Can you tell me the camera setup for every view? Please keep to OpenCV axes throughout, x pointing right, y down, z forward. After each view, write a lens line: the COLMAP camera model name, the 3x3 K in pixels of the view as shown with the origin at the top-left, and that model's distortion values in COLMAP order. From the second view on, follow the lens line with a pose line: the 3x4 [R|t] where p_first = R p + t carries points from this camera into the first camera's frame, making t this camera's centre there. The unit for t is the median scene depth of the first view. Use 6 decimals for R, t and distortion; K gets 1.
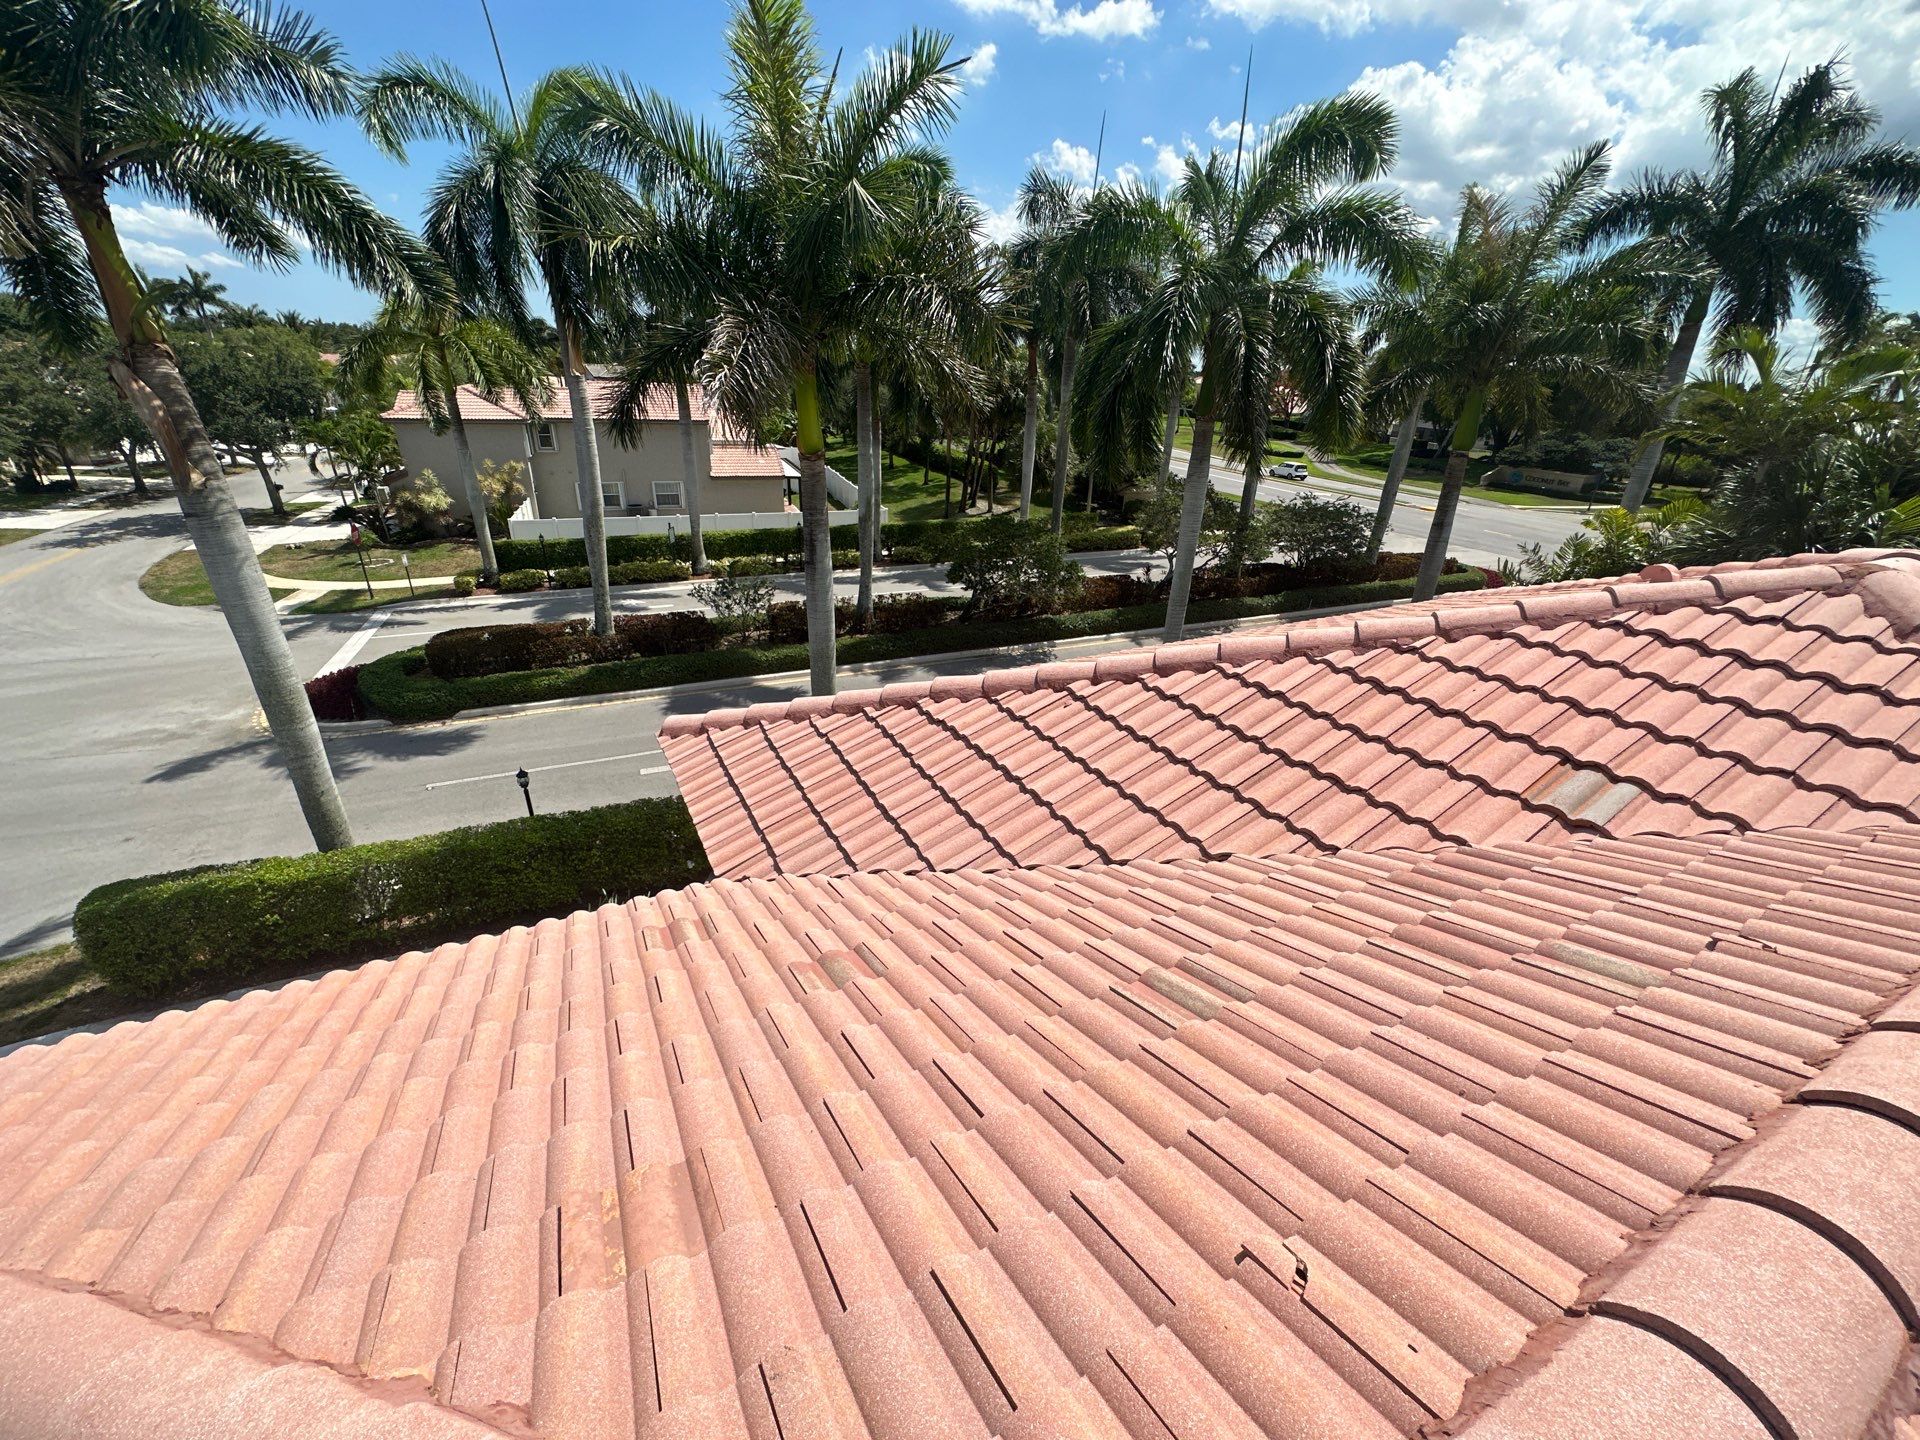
lens RADIAL K [[774.4, 0, 958.0], [0, 774.4, 712.9], [0, 0, 1]] dist [-0.000585, -0.000427]
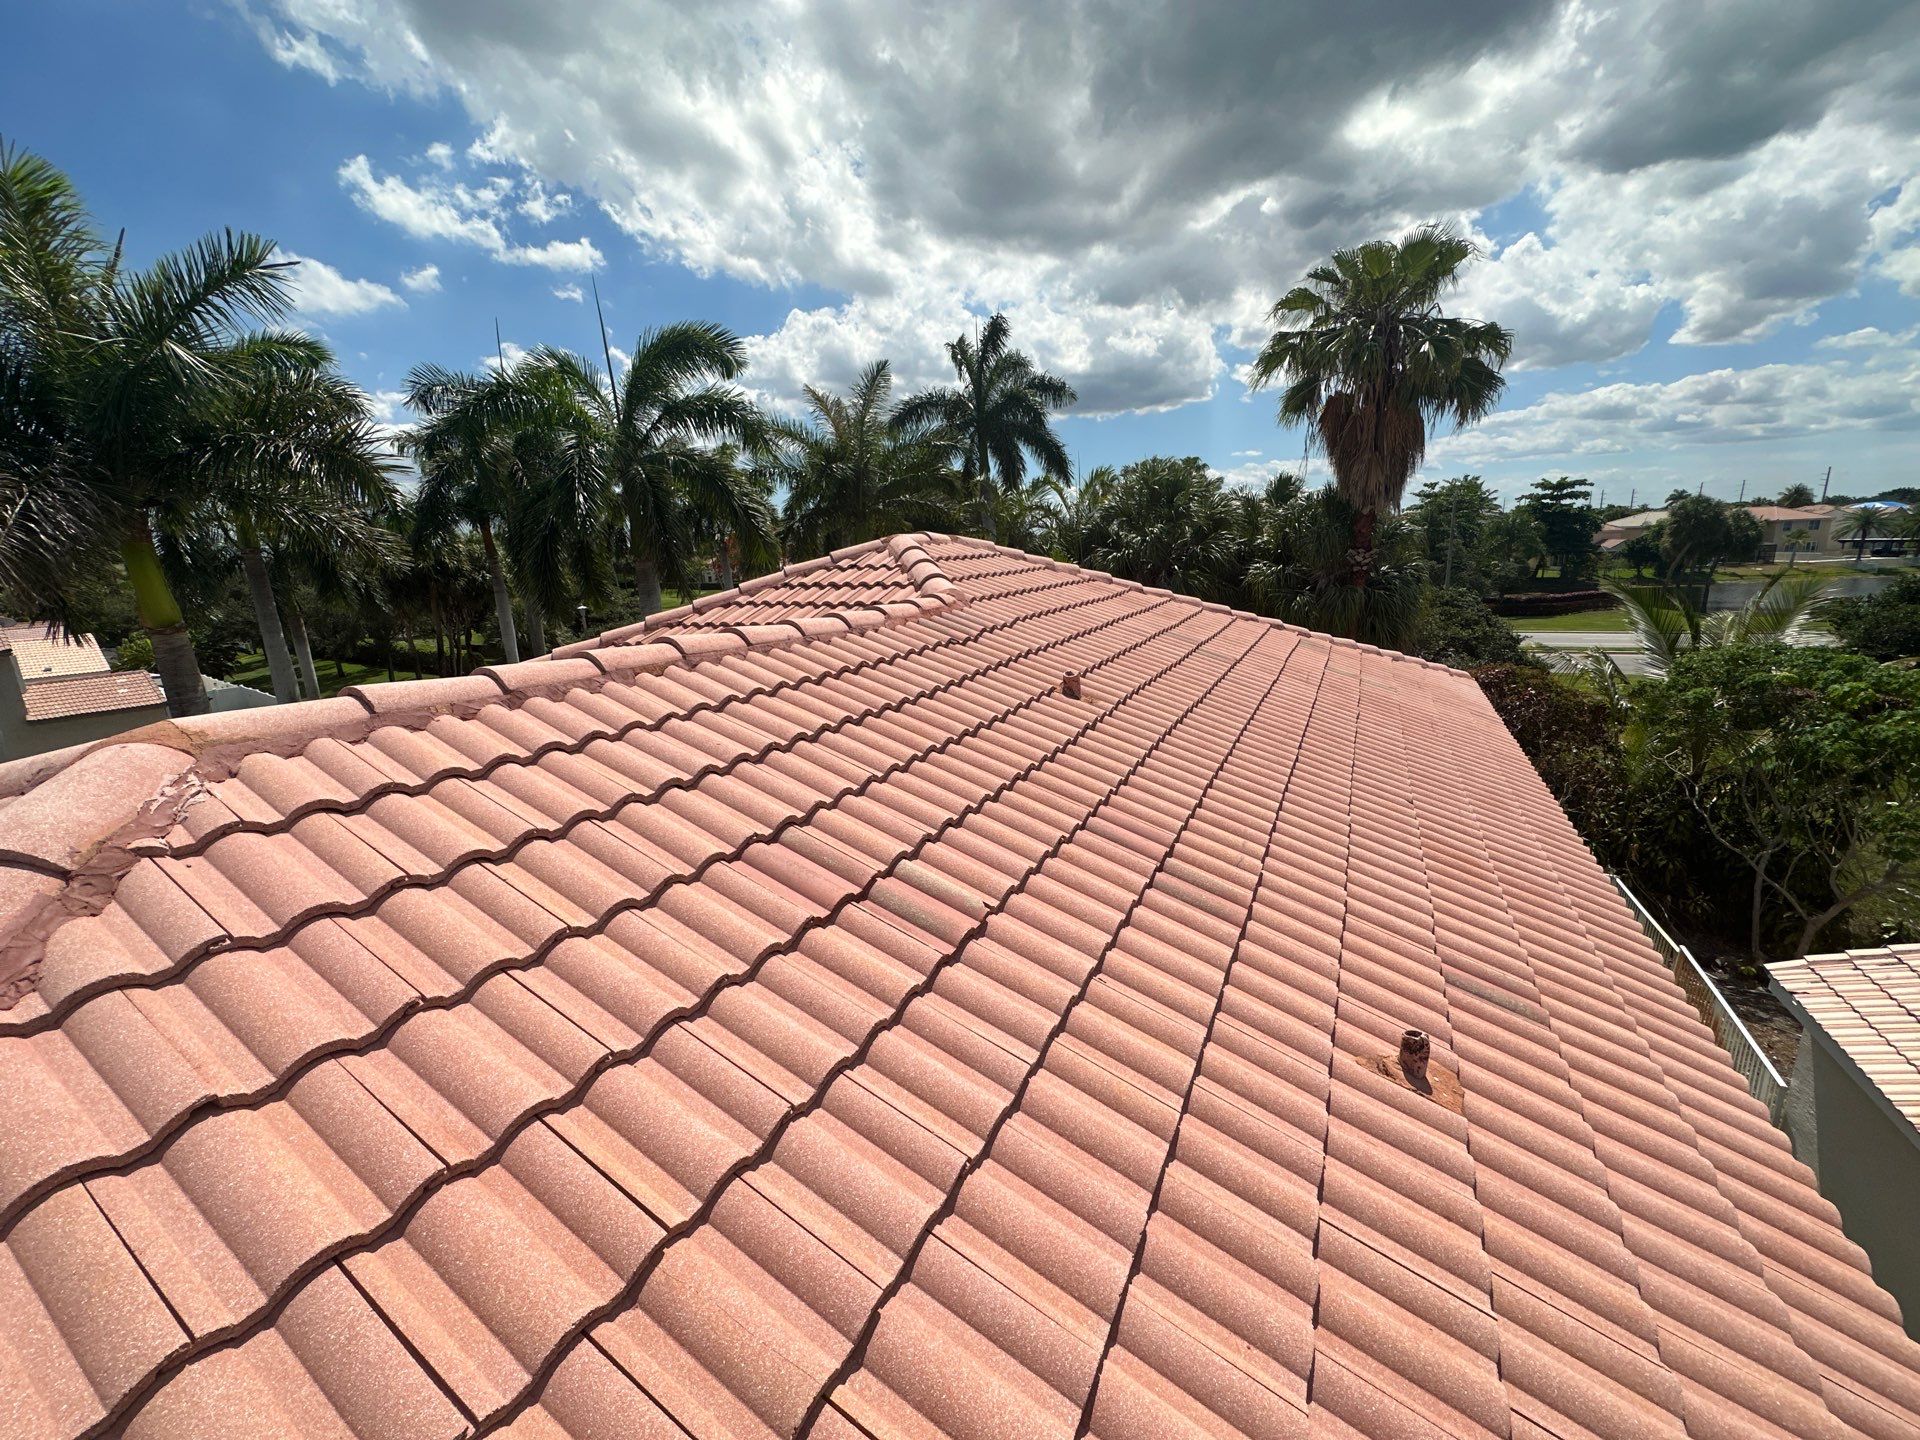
lens RADIAL K [[774.4, 0, 958.0], [0, 774.4, 712.9], [0, 0, 1]] dist [-0.000585, -0.000427]
pose [[0.826604, -0.194411, 0.528138, 0.037551], [0.300975, 0.945672, -0.122956, 0.073827], [-0.475541, 0.260592, 0.840209, -0.078979]]
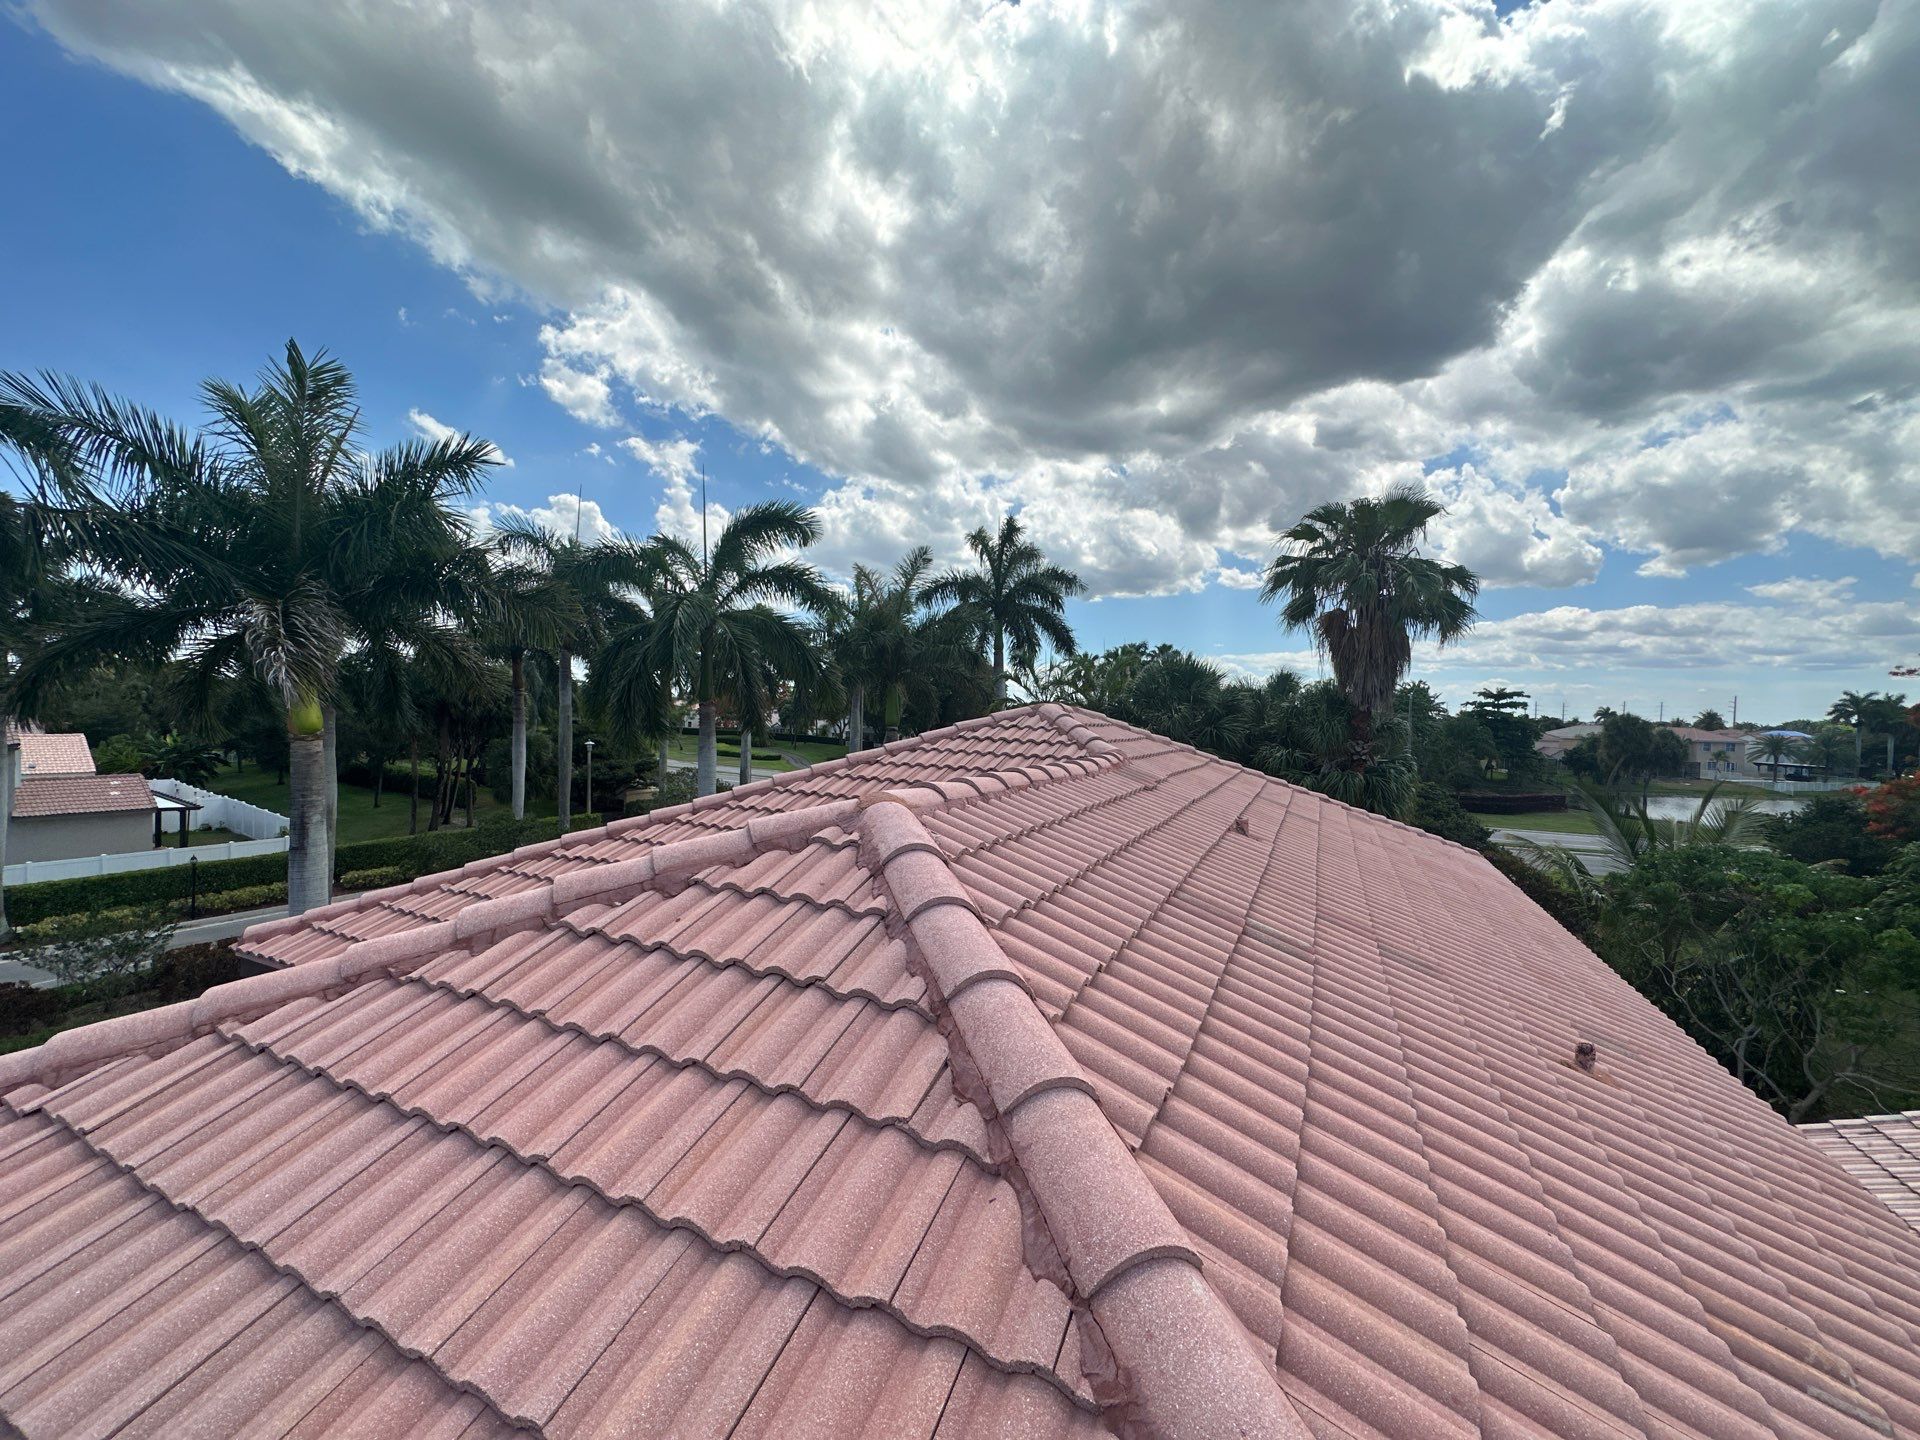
lens RADIAL K [[776.9, 0, 957.9], [0, 776.9, 708.6], [0, 0, 1]] dist [-0.001697, 0.000090]
pose [[0.806558, -0.018591, 0.590863, -0.057590], [0.248326, 0.917699, -0.310103, 0.072366], [-0.536469, 0.396842, 0.744793, -0.087938]]
